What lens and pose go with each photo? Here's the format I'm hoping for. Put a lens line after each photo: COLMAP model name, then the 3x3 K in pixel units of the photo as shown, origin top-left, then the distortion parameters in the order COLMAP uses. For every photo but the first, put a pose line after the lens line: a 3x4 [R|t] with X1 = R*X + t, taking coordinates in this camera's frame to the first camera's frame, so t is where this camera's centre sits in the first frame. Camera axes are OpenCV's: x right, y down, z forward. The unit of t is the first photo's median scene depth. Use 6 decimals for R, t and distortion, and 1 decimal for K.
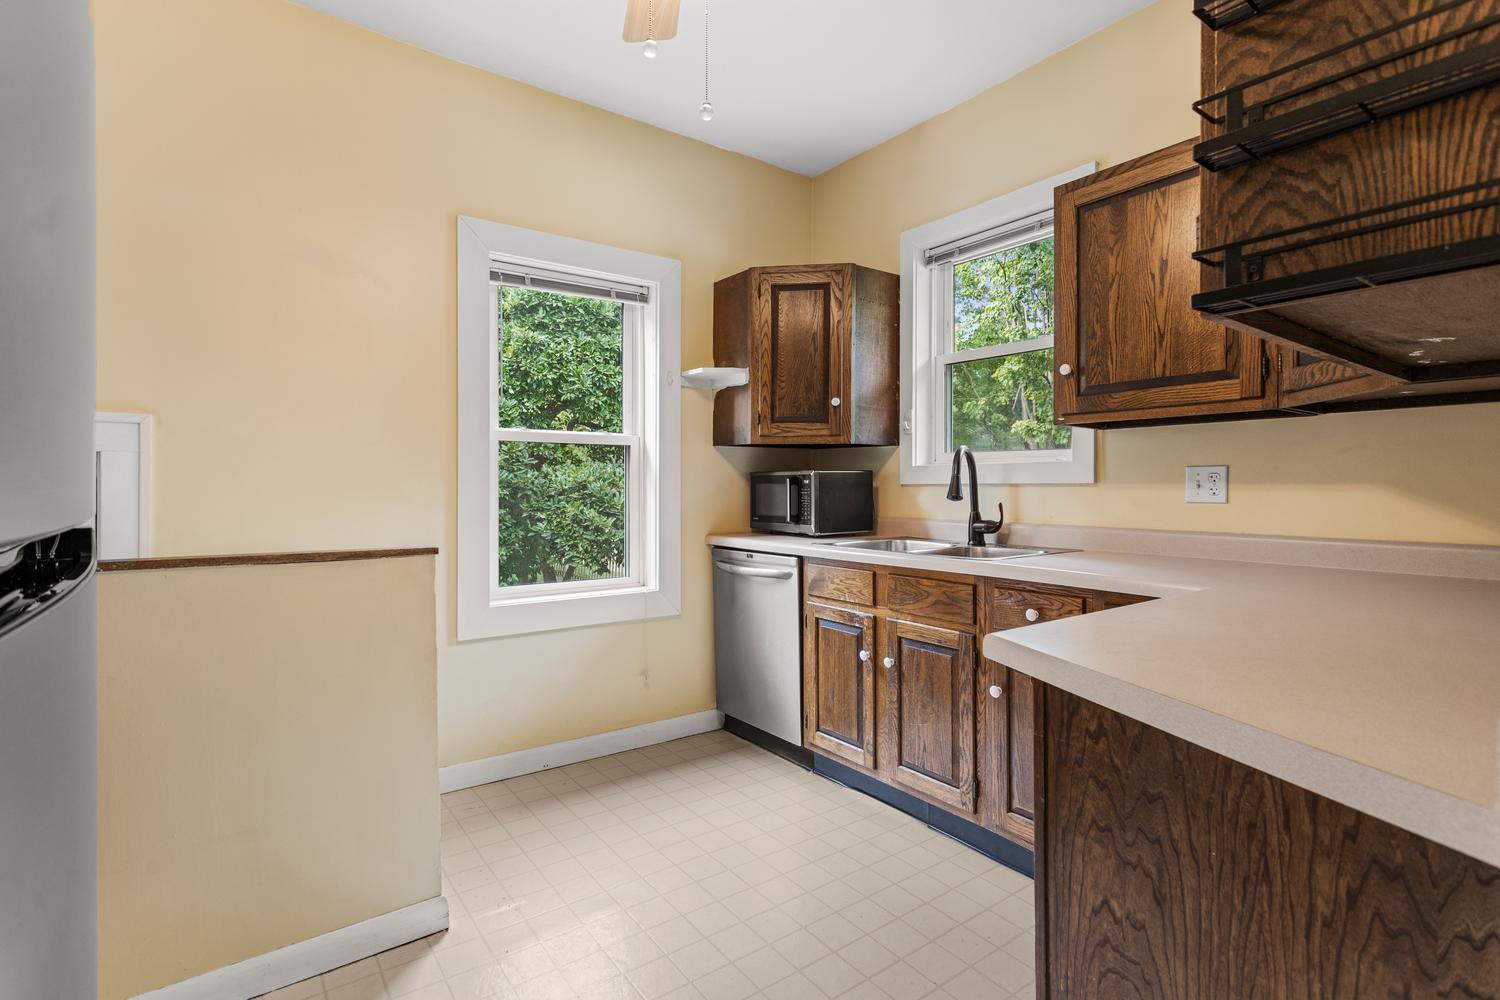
lens RADIAL K [[719.7, 0, 761.2], [0, 719.7, 486.2], [0, 0, 1]] dist [-0.000875, 0.002067]
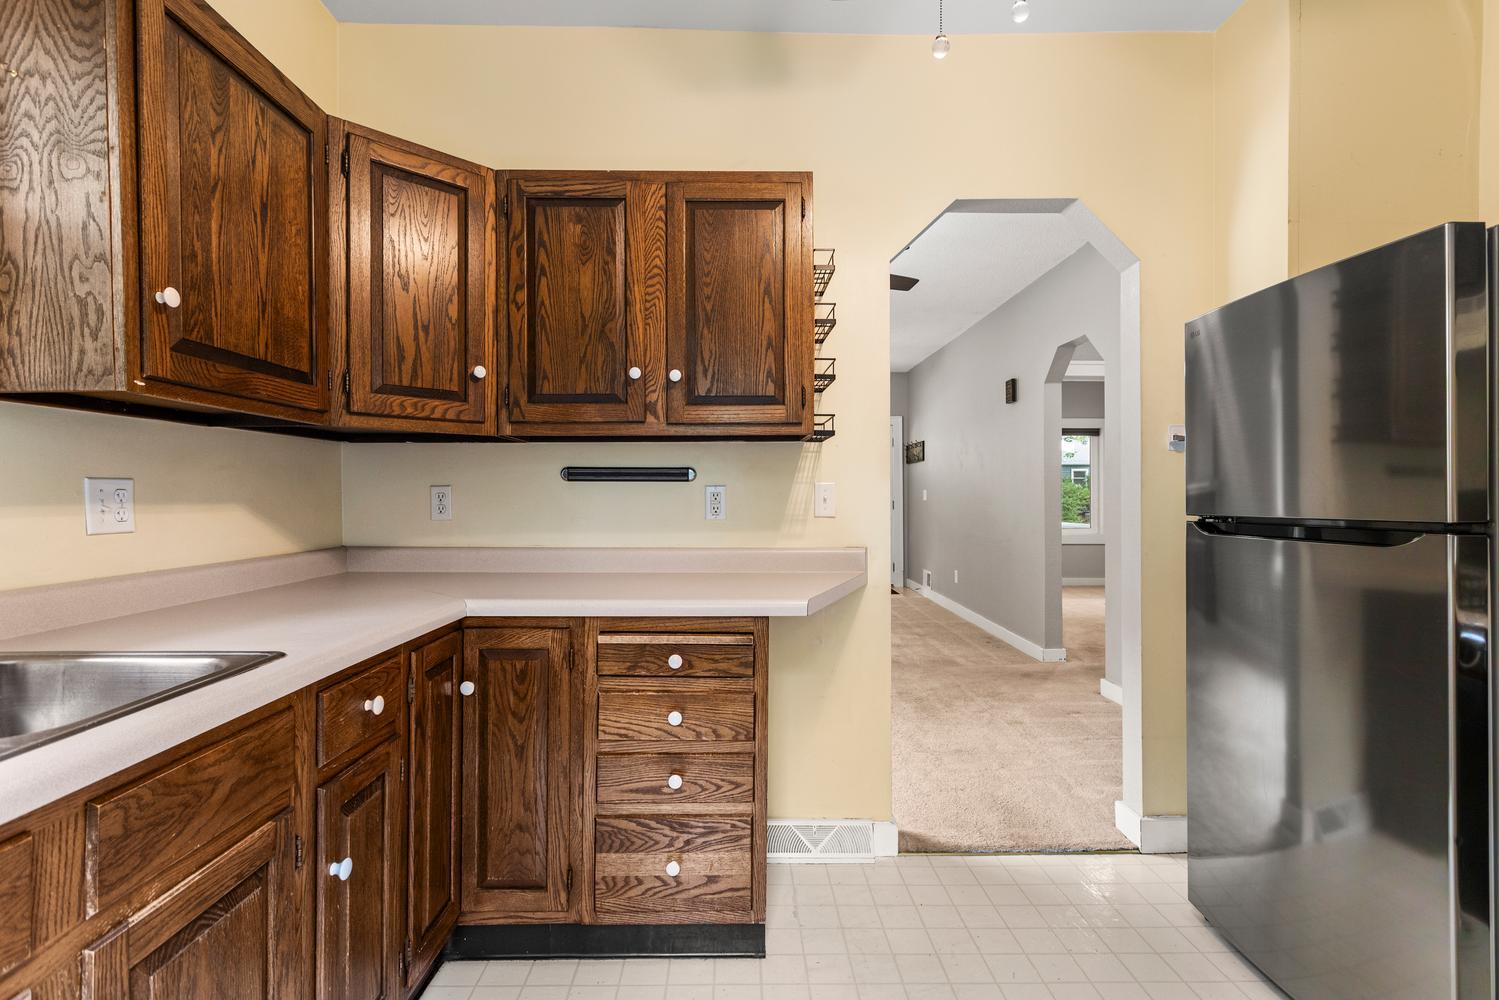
lens RADIAL K [[719.3, 0, 738.5], [0, 719.3, 498.0], [0, 0, 1]] dist [-0.000875, 0.002067]
pose [[-0.796834, -0.001473, 0.604197, -0.247938], [0.001956, 0.999985, 0.005018, -0.011510], [-0.604196, 0.005180, -0.796819, 1.156565]]
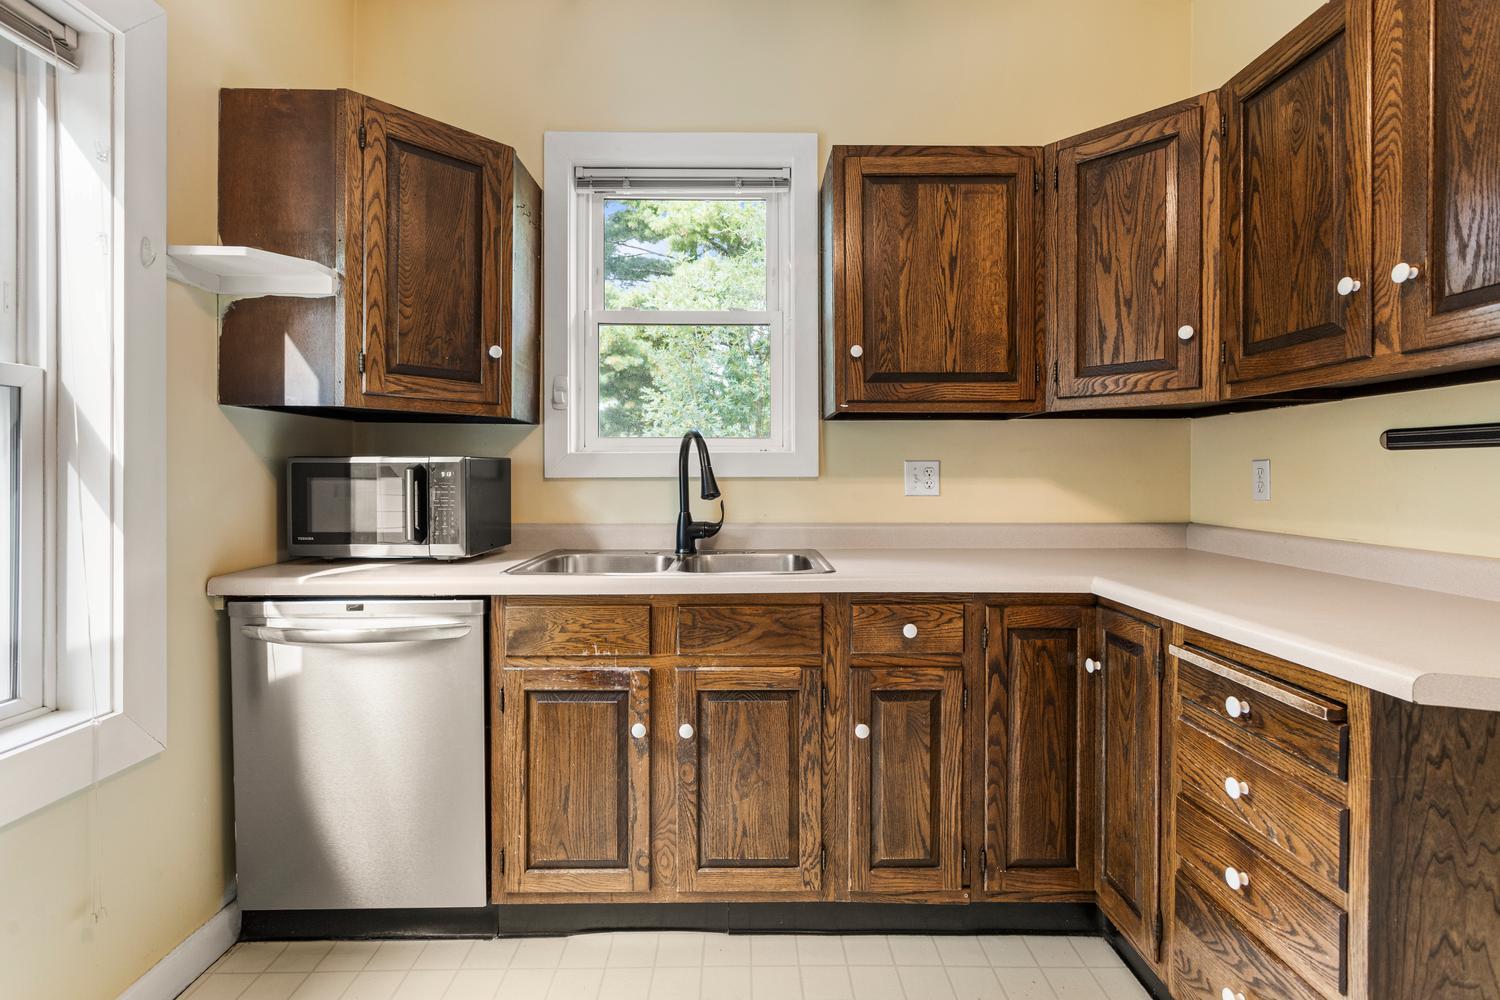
lens RADIAL K [[719.7, 0, 757.1], [0, 719.7, 478.9], [0, 0, 1]] dist [-0.000875, 0.002067]
pose [[0.590171, -0.004521, 0.807266, -0.374069], [0.001335, 0.999988, 0.004625, -0.006615], [-0.807277, -0.001652, 0.590170, 0.558389]]
